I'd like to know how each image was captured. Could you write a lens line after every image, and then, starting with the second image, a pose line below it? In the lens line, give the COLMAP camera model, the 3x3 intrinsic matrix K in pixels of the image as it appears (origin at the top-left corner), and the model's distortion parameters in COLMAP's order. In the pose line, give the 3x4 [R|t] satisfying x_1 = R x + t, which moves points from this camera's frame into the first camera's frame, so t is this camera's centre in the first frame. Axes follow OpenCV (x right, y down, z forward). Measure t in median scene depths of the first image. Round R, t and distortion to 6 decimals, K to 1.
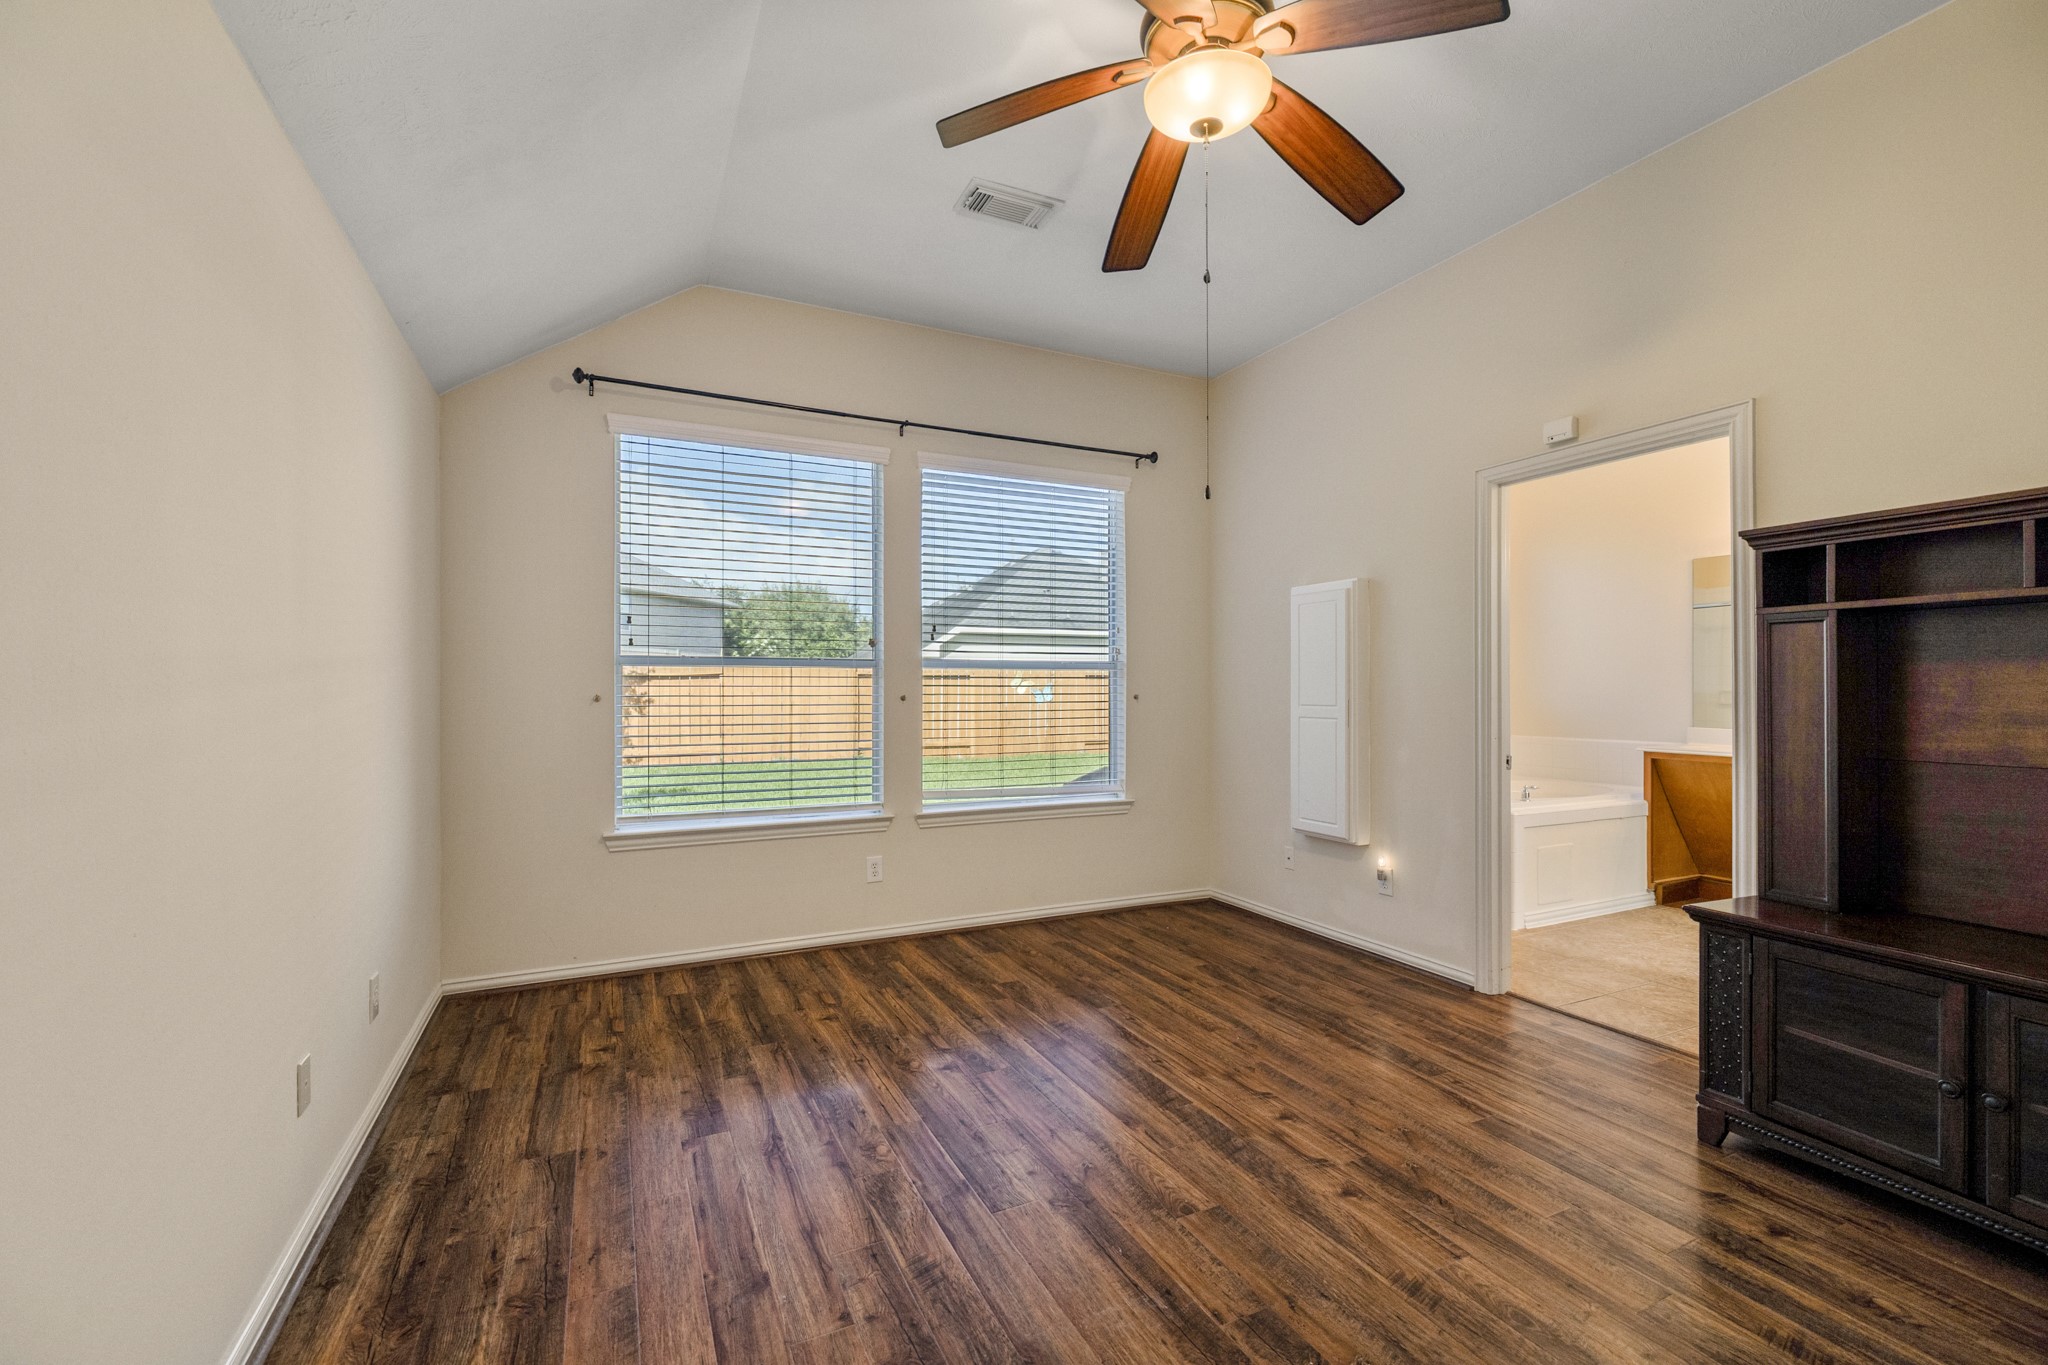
lens RADIAL K [[867.1, 0, 1027.0], [0, 867.1, 688.0], [0, 0, 1]] dist [0.003292, -0.000341]
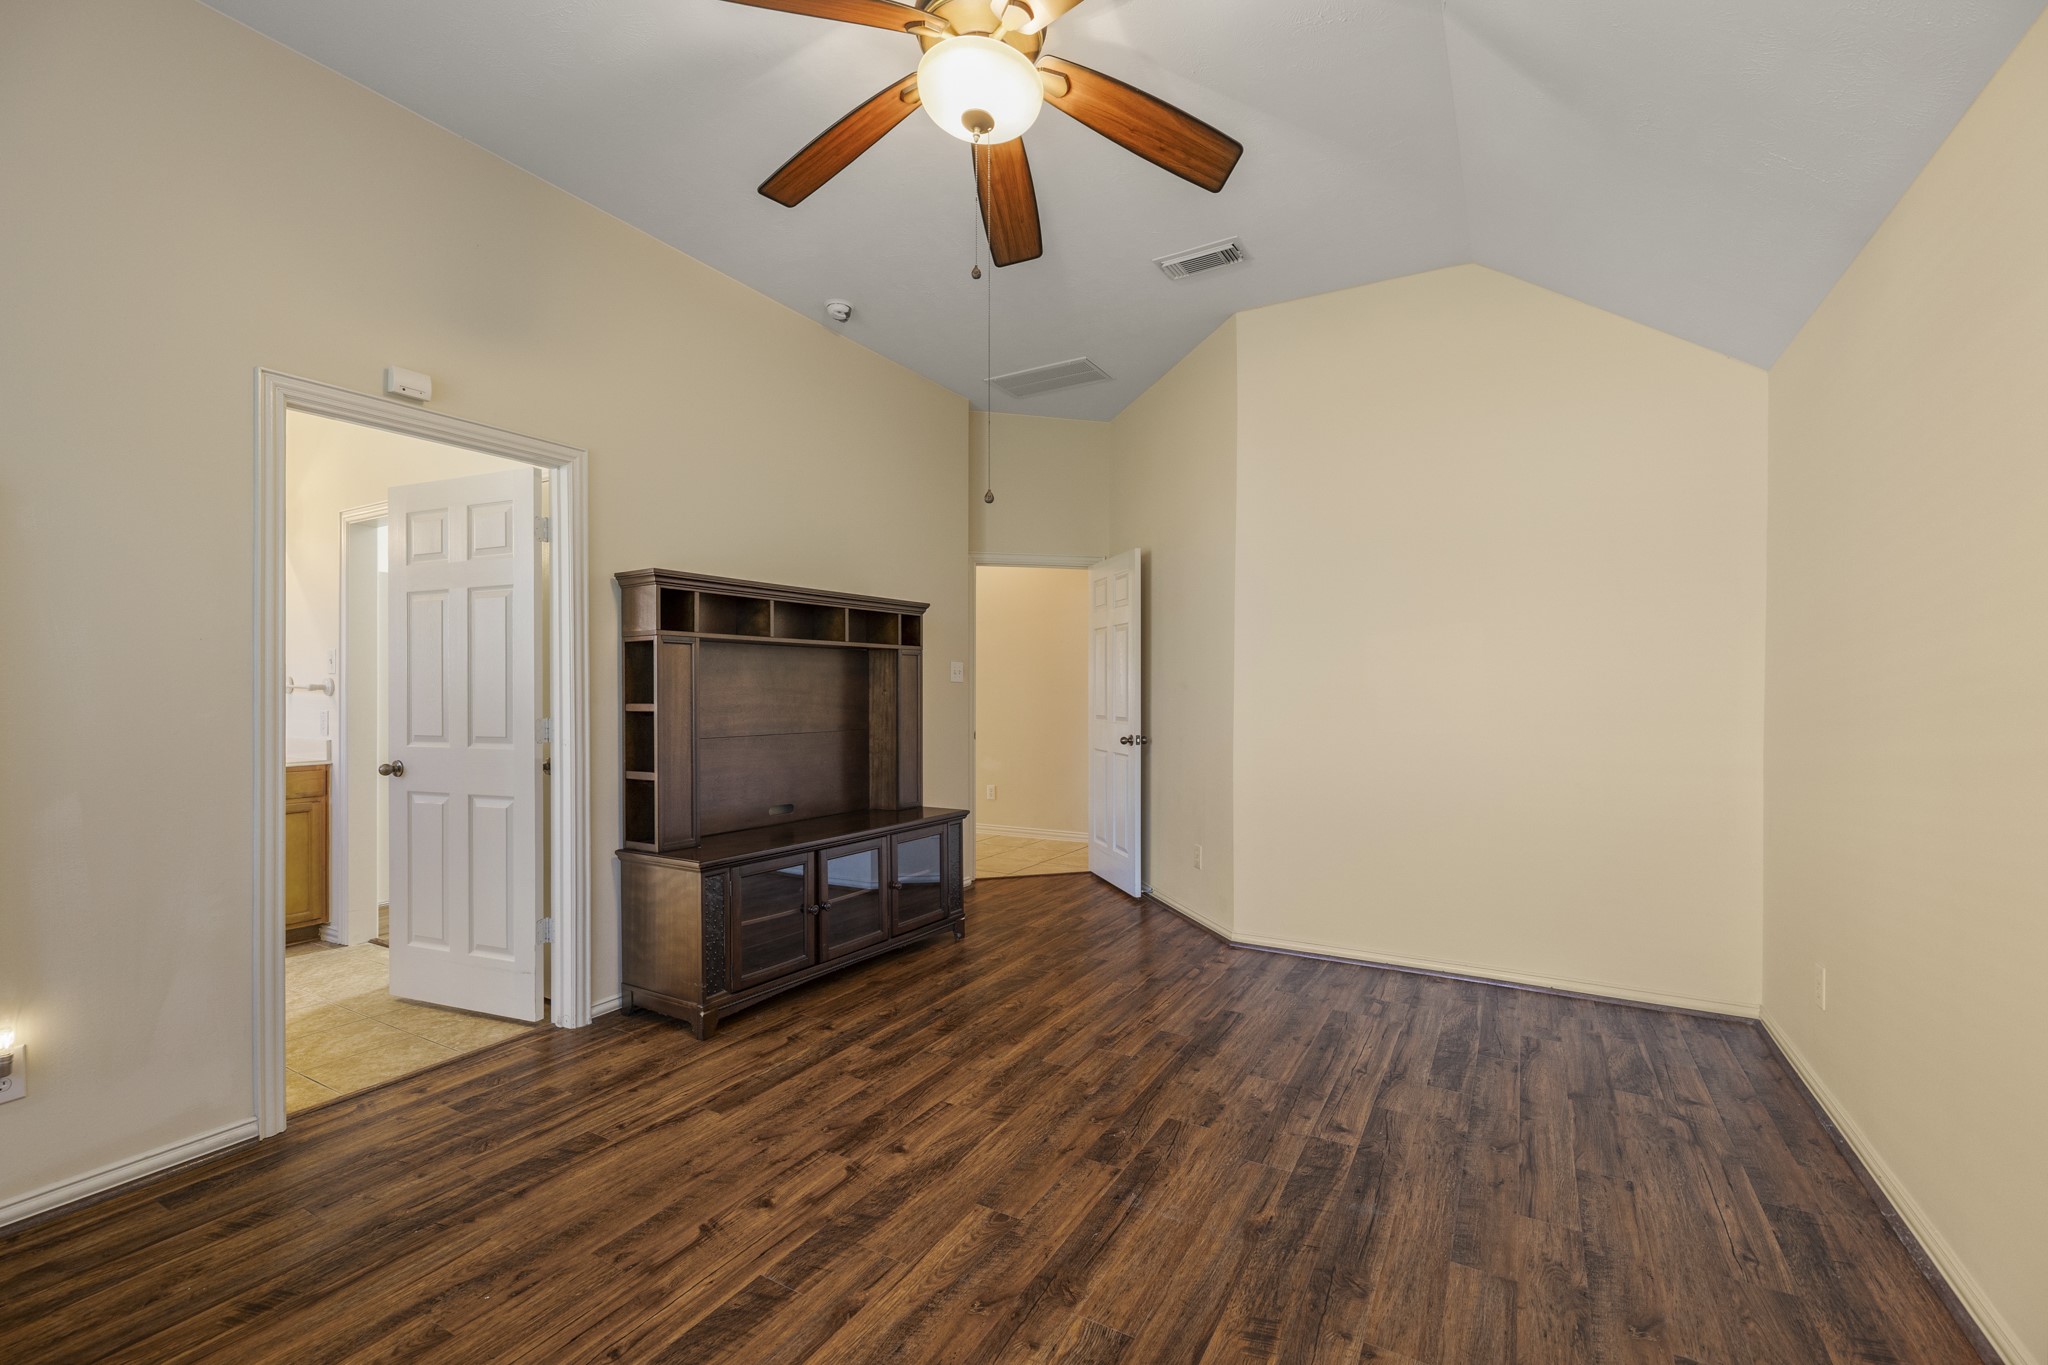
lens RADIAL K [[867.1, 0, 1030.5], [0, 867.1, 689.8], [0, 0, 1]] dist [0.003292, -0.000341]
pose [[-0.562841, 0.002015, 0.826563, -0.579271], [0.001250, 0.999998, -0.001587, 0.000708], [-0.826564, 0.000140, -0.562842, 1.353208]]
